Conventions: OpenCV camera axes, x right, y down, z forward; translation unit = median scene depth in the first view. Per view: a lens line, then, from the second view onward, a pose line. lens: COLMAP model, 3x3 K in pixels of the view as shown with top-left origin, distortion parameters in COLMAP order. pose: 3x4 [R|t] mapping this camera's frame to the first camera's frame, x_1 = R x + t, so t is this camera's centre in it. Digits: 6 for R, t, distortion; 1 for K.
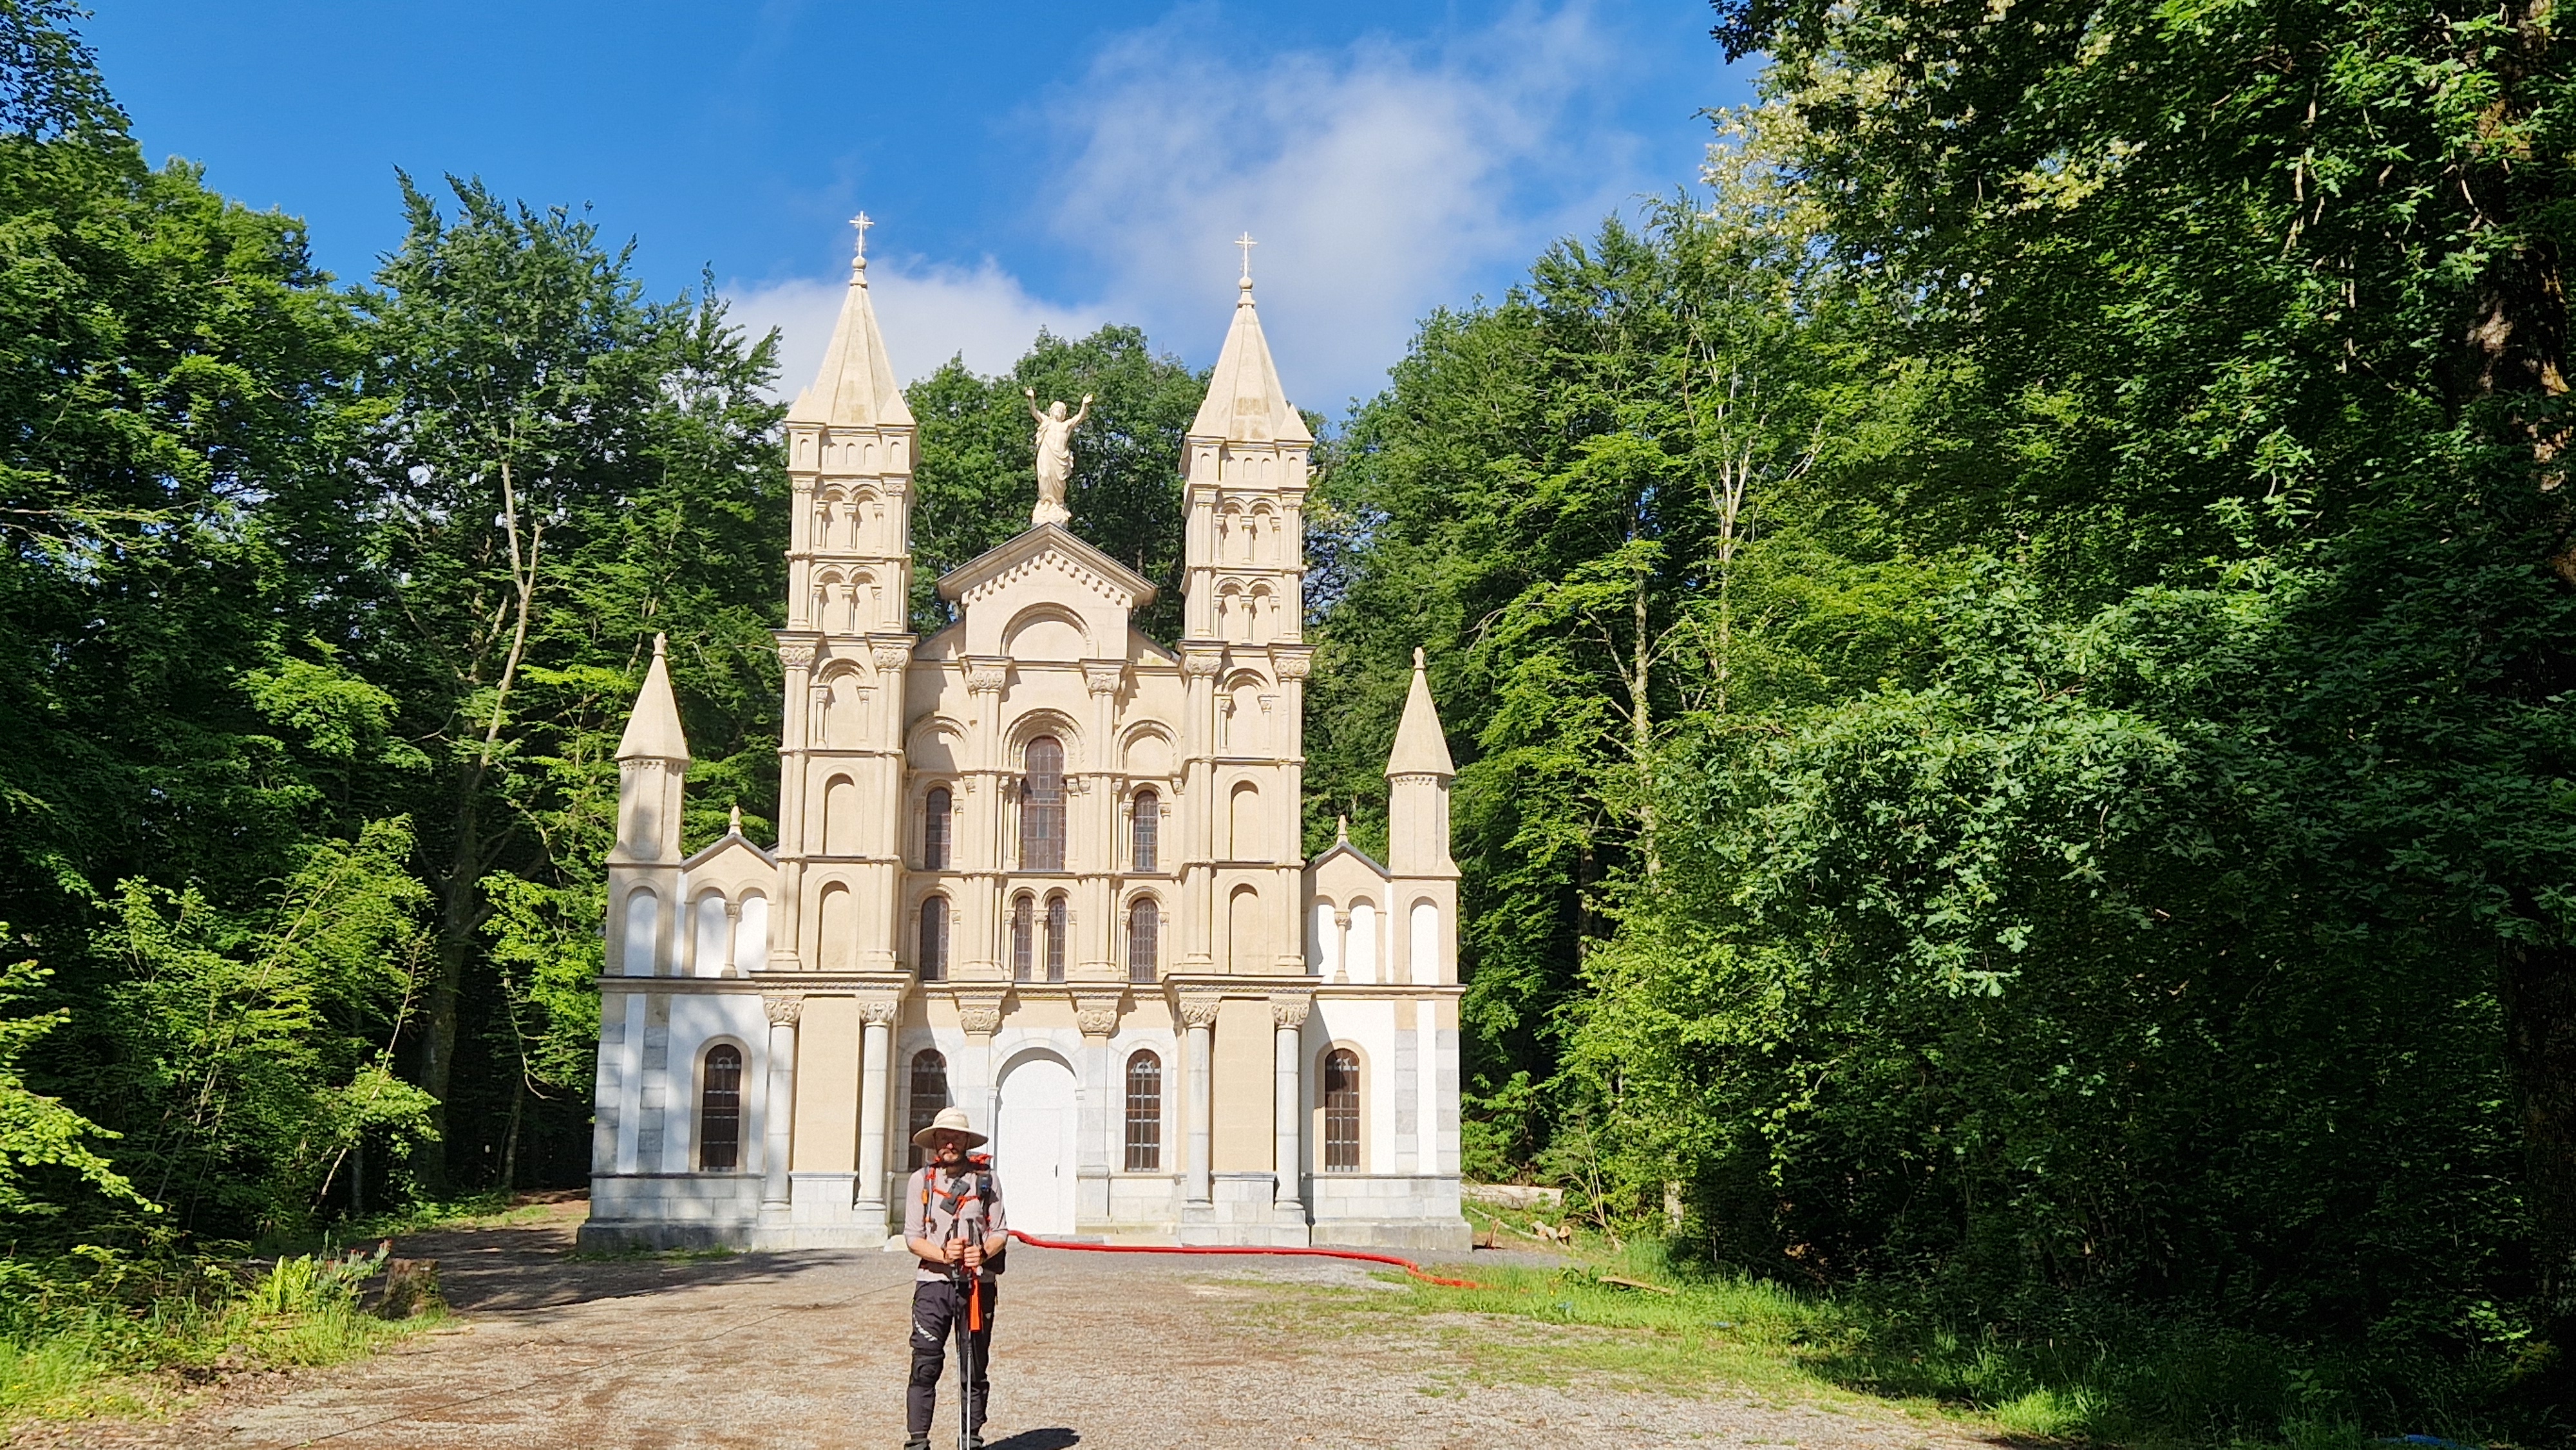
lens RADIAL K [[2250.2, 0, 1240.4], [0, 2250.2, 724.3], [0, 0, 1]] dist [-0.042652, 0.011889]
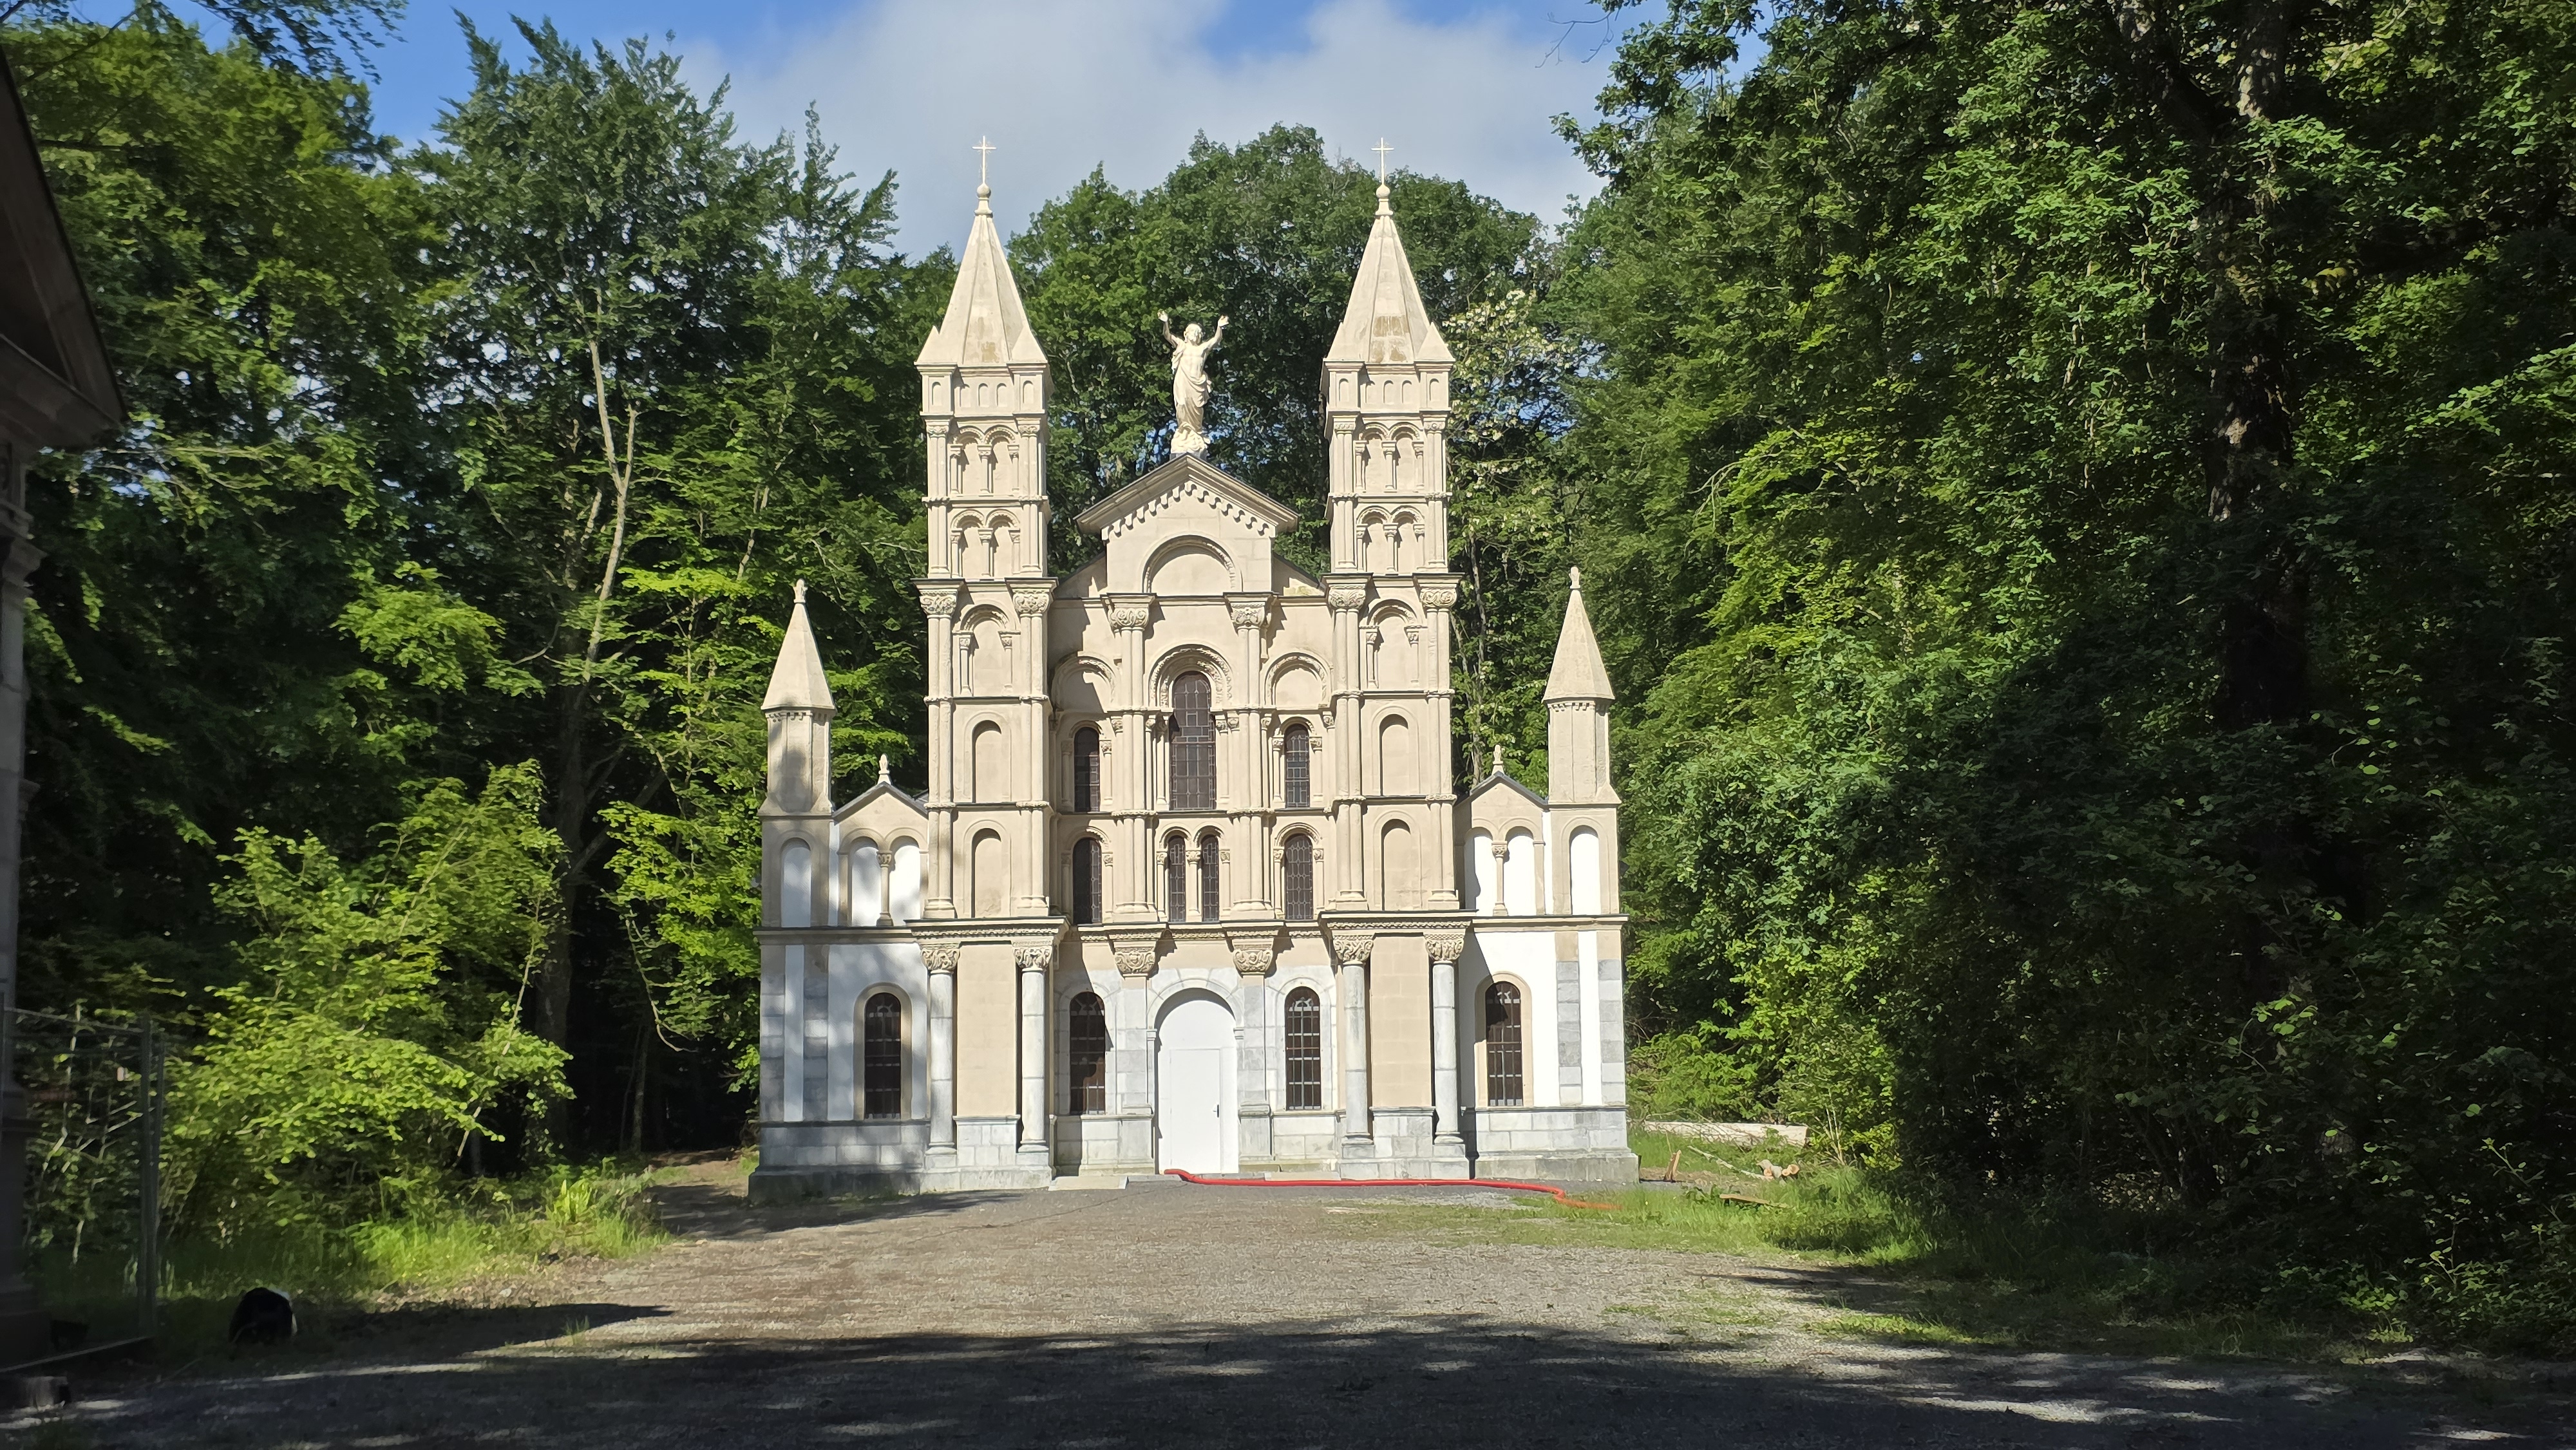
lens RADIAL K [[3434.8, 0, 1288.0], [0, 3434.8, 725.0], [0, 0, 1]] dist [-0.121967, -0.059020]
pose [[0.995937, -0.029352, -0.085133, 0.081854], [0.035669, 0.996645, 0.073660, -0.080815], [0.082685, -0.076397, 0.993643, -0.485405]]
